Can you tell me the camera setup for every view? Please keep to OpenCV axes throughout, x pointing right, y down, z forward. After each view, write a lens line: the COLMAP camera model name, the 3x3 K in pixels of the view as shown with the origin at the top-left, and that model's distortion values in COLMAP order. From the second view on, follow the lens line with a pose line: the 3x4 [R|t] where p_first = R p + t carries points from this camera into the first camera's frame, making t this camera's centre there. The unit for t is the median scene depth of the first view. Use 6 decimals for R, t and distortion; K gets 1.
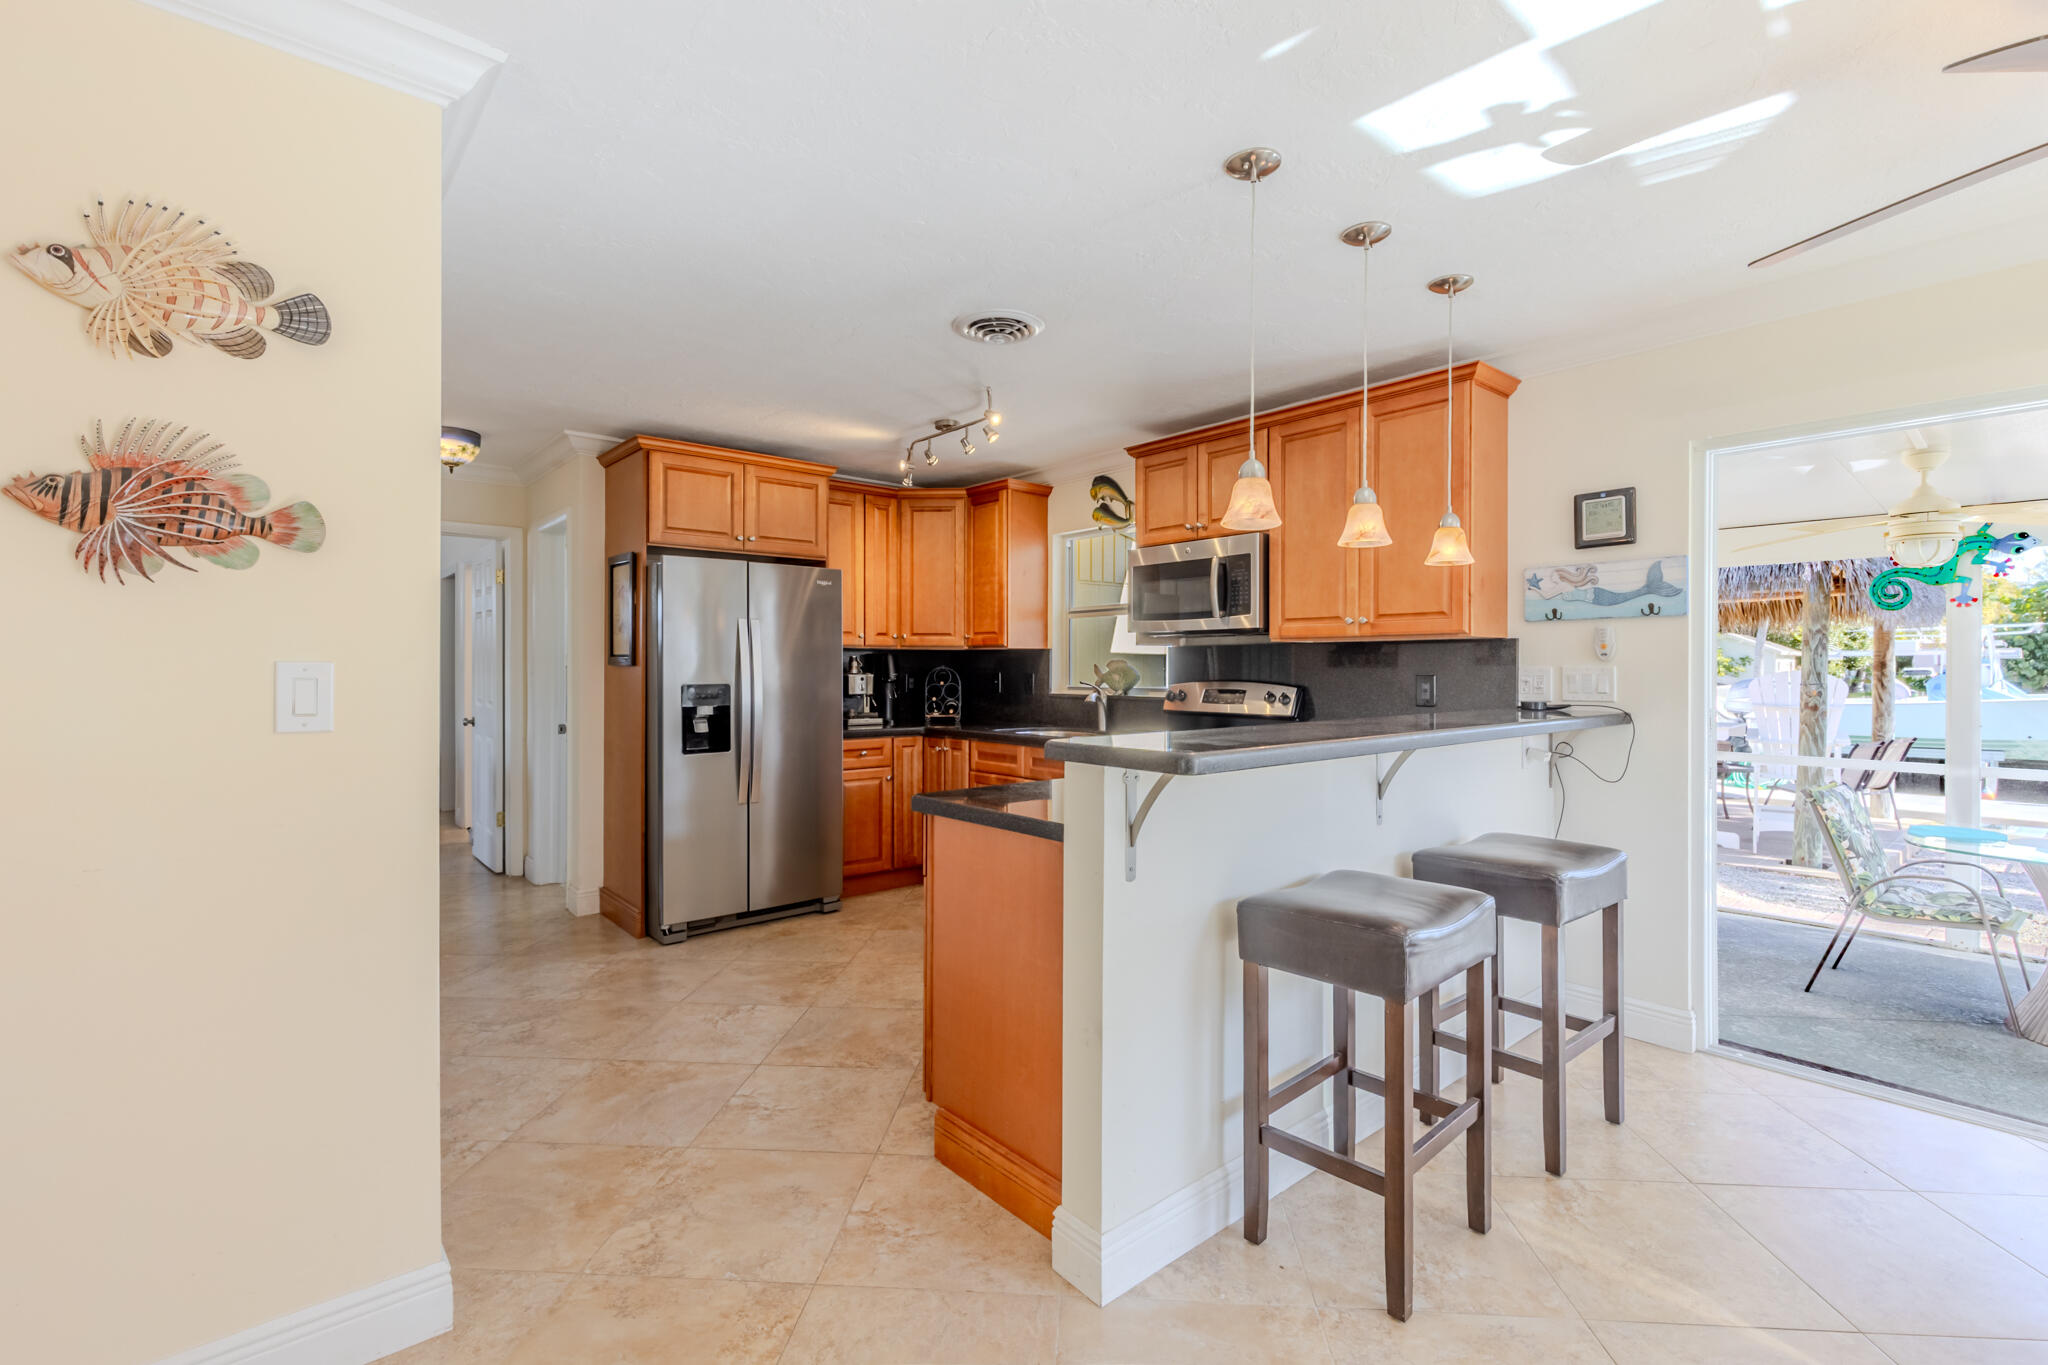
lens RADIAL K [[933.7, 0, 1026.1], [0, 933.7, 680.7], [0, 0, 1]] dist [0.006975, -0.000418]
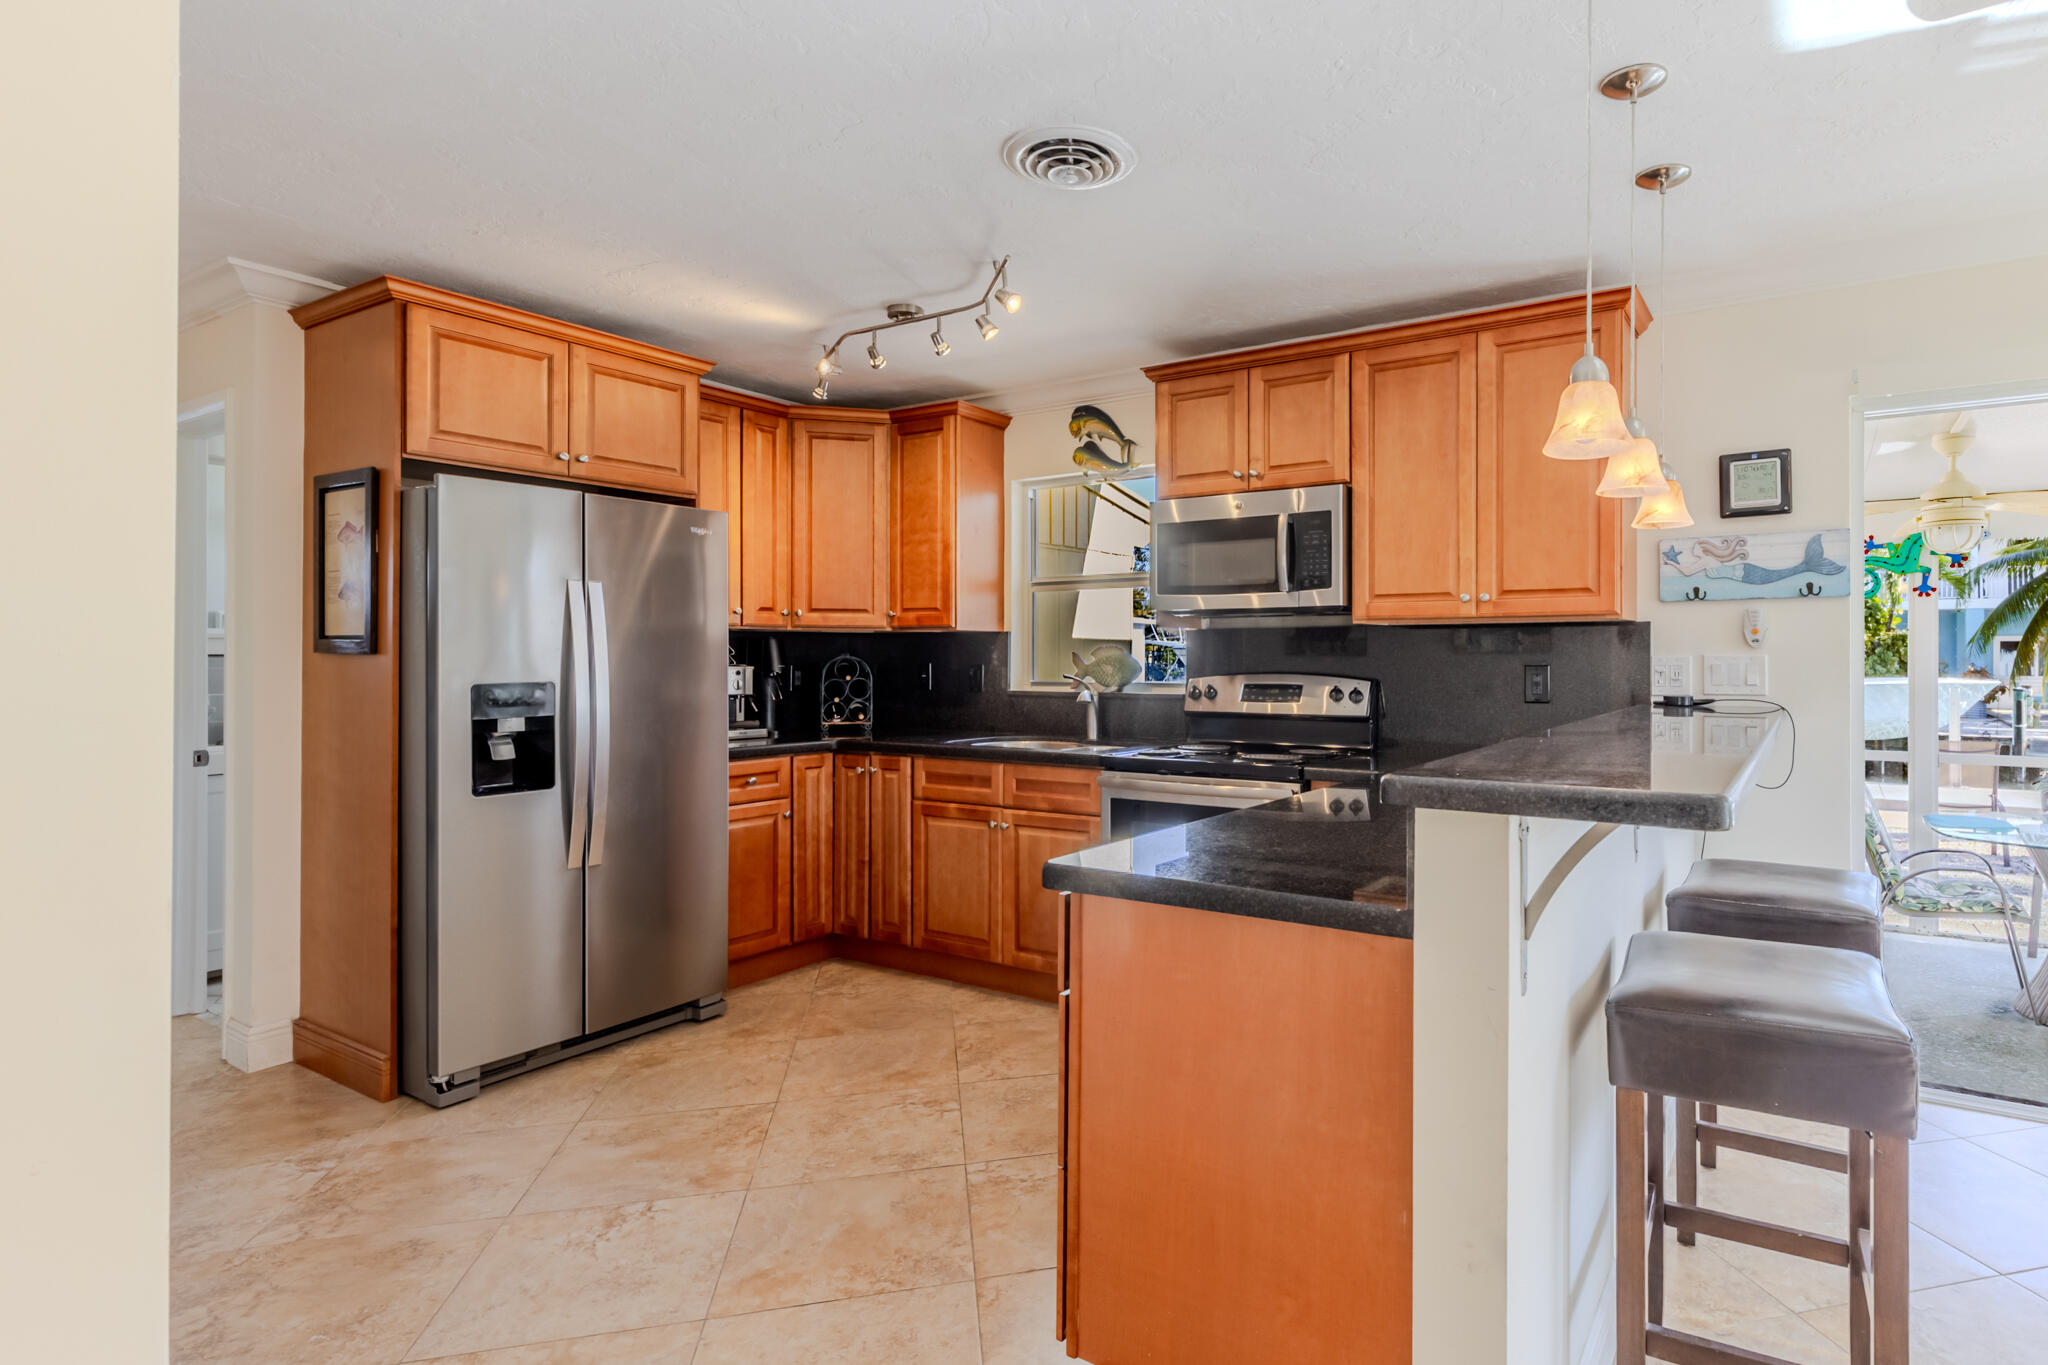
lens RADIAL K [[976.3, 0, 1022.2], [0, 976.3, 663.9], [0, 0, 1]] dist [0.004115, 0.000589]
pose [[0.946568, -0.002532, 0.322494, -0.255809], [0.005070, 0.999962, -0.007029, -0.002986], [-0.322464, 0.008289, 0.946545, 0.294443]]
